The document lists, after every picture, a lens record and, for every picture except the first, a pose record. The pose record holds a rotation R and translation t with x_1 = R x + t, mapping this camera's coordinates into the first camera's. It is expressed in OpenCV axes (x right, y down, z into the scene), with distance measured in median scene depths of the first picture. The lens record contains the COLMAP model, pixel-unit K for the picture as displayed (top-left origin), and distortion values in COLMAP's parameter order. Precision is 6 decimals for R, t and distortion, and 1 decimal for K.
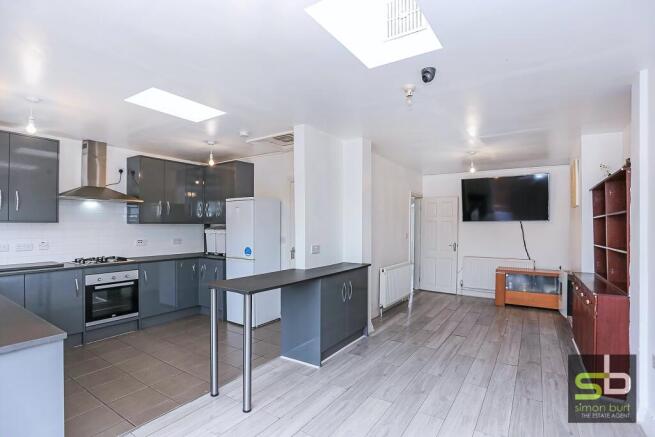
lens RADIAL K [[320.9, 0, 307.0], [0, 320.9, 223.6], [0, 0, 1]] dist [-0.046387, 0.016882]
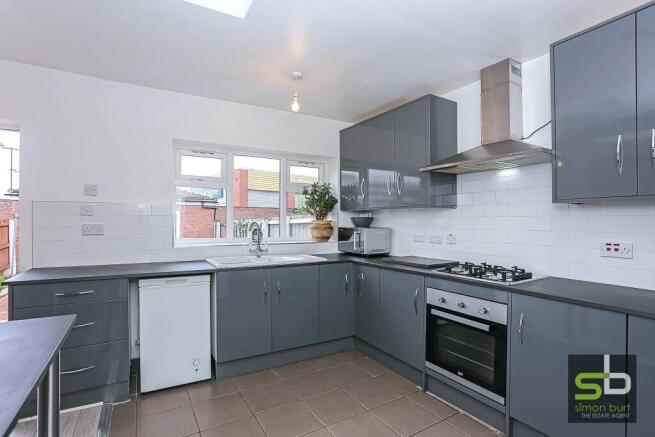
lens RADIAL K [[320.9, 0, 330.1], [0, 320.9, 225.0], [0, 0, 1]] dist [-0.046387, 0.016882]
pose [[-0.414842, 0.003893, -0.909885, -0.024736], [0.001033, 0.999992, 0.003808, 0.031475], [0.909893, 0.000640, -0.414843, 0.995002]]
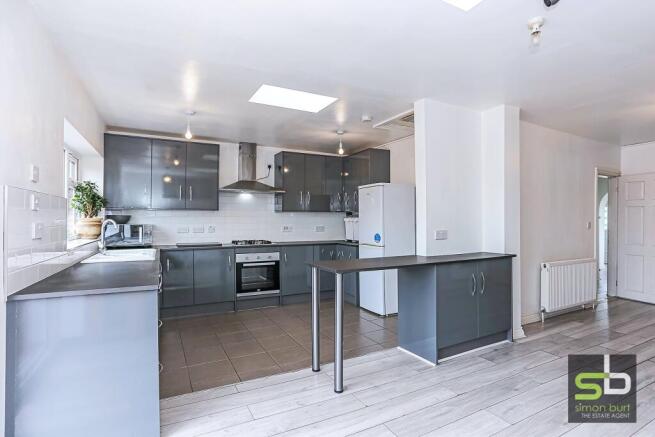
lens RADIAL K [[320.9, 0, 325.2], [0, 320.9, 215.7], [0, 0, 1]] dist [-0.046387, 0.016882]
pose [[0.893950, -0.014264, -0.447941, 0.130651], [0.009226, 0.999867, -0.013427, 0.034153], [0.448073, 0.007870, 0.893962, 0.055794]]
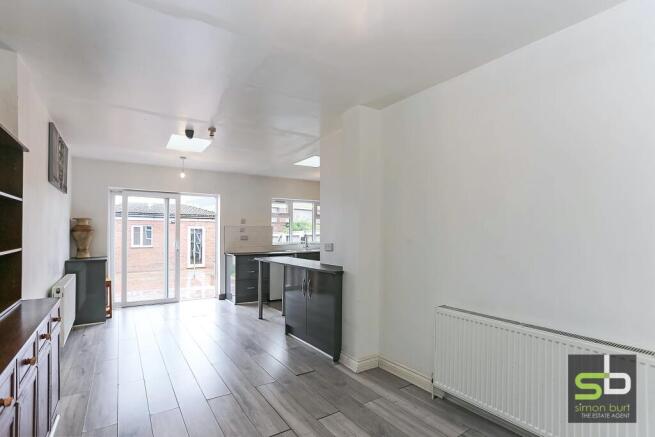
lens RADIAL K [[320.9, 0, 323.6], [0, 320.9, 229.3], [0, 0, 1]] dist [-0.046387, 0.016882]
pose [[-0.363860, -0.013405, -0.931357, 0.921895], [0.011655, 0.999753, -0.018943, 0.037060], [0.931381, -0.017748, -0.363614, 1.230272]]
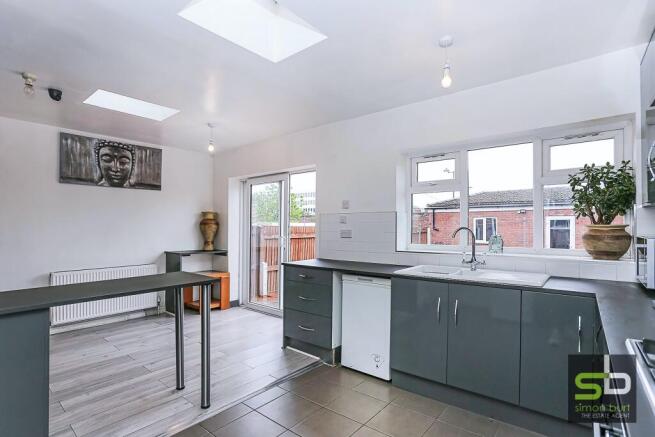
lens RADIAL K [[320.9, 0, 319.5], [0, 320.9, 226.7], [0, 0, 1]] dist [-0.046387, 0.016882]
pose [[-0.995517, -0.005200, 0.094438, -0.413906], [-0.006336, 0.999911, -0.011738, 0.034995], [-0.094369, -0.012283, -0.995462, 1.173808]]
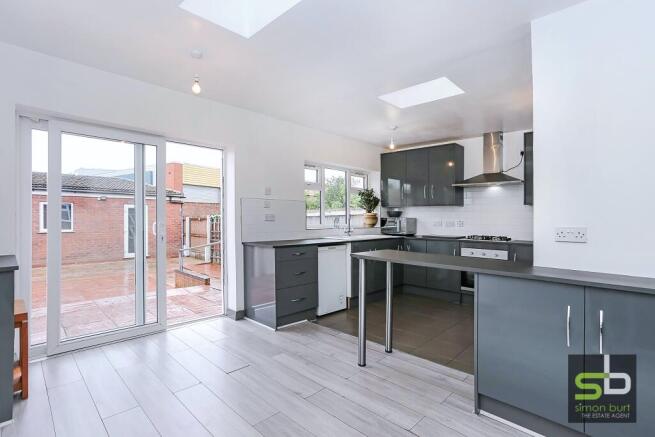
lens RADIAL K [[320.9, 0, 330.5], [0, 320.9, 221.3], [0, 0, 1]] dist [-0.046387, 0.016882]
pose [[-0.151790, 0.004598, -0.988402, 0.542290], [0.002317, 0.999988, 0.004296, 0.051262], [0.988410, -0.001638, -0.151799, 0.627492]]
